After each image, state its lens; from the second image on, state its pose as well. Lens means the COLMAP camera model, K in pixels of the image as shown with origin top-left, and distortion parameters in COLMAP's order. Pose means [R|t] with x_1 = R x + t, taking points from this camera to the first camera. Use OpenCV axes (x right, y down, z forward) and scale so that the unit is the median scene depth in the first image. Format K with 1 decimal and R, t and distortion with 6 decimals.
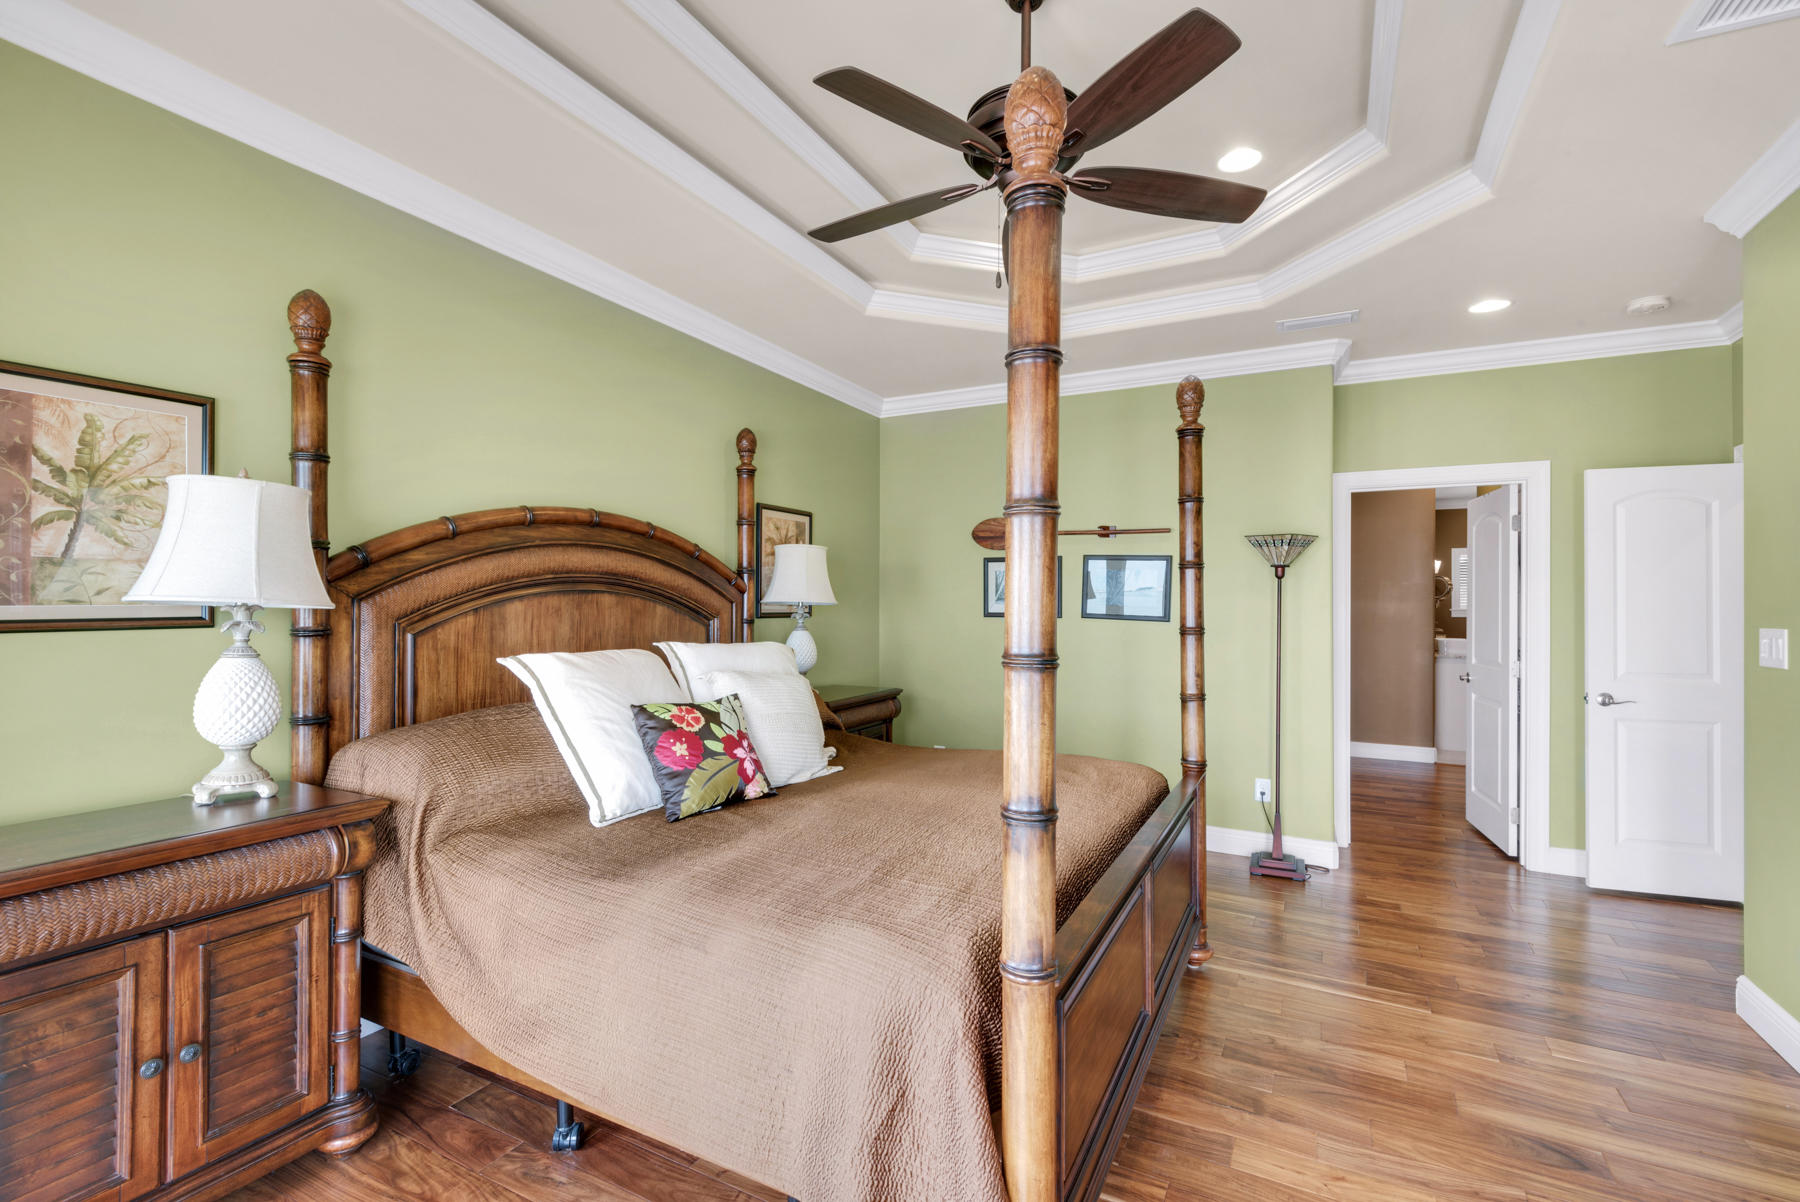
lens RADIAL K [[806.6, 0, 893.9], [0, 806.6, 604.6], [0, 0, 1]] dist [0.001934, -0.000329]
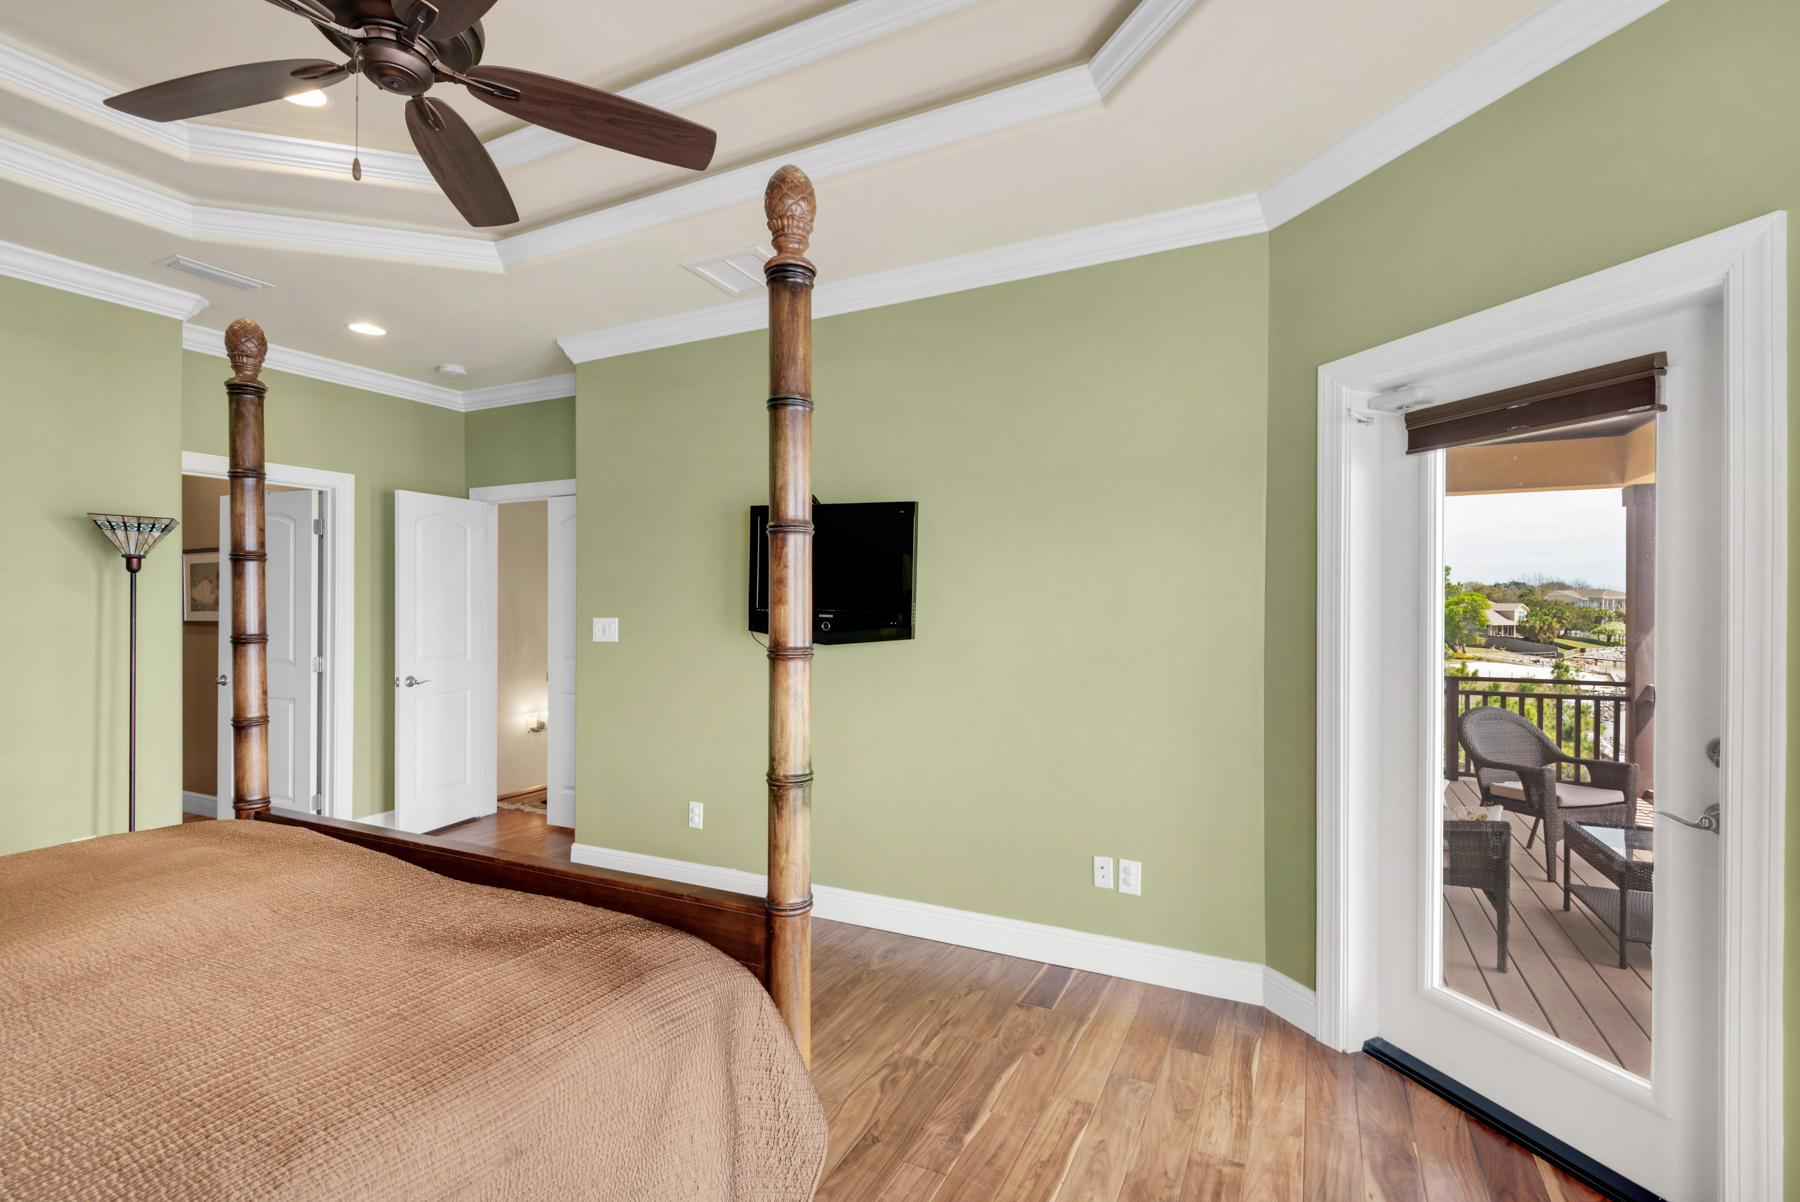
lens RADIAL K [[806.6, 0, 889.9], [0, 806.6, 600.7], [0, 0, 1]] dist [0.001934, -0.000329]
pose [[-0.001046, -0.002040, 0.999997, -0.336222], [0.004286, 0.999989, 0.002045, -0.003063], [-0.999990, 0.004288, -0.001037, 0.286161]]
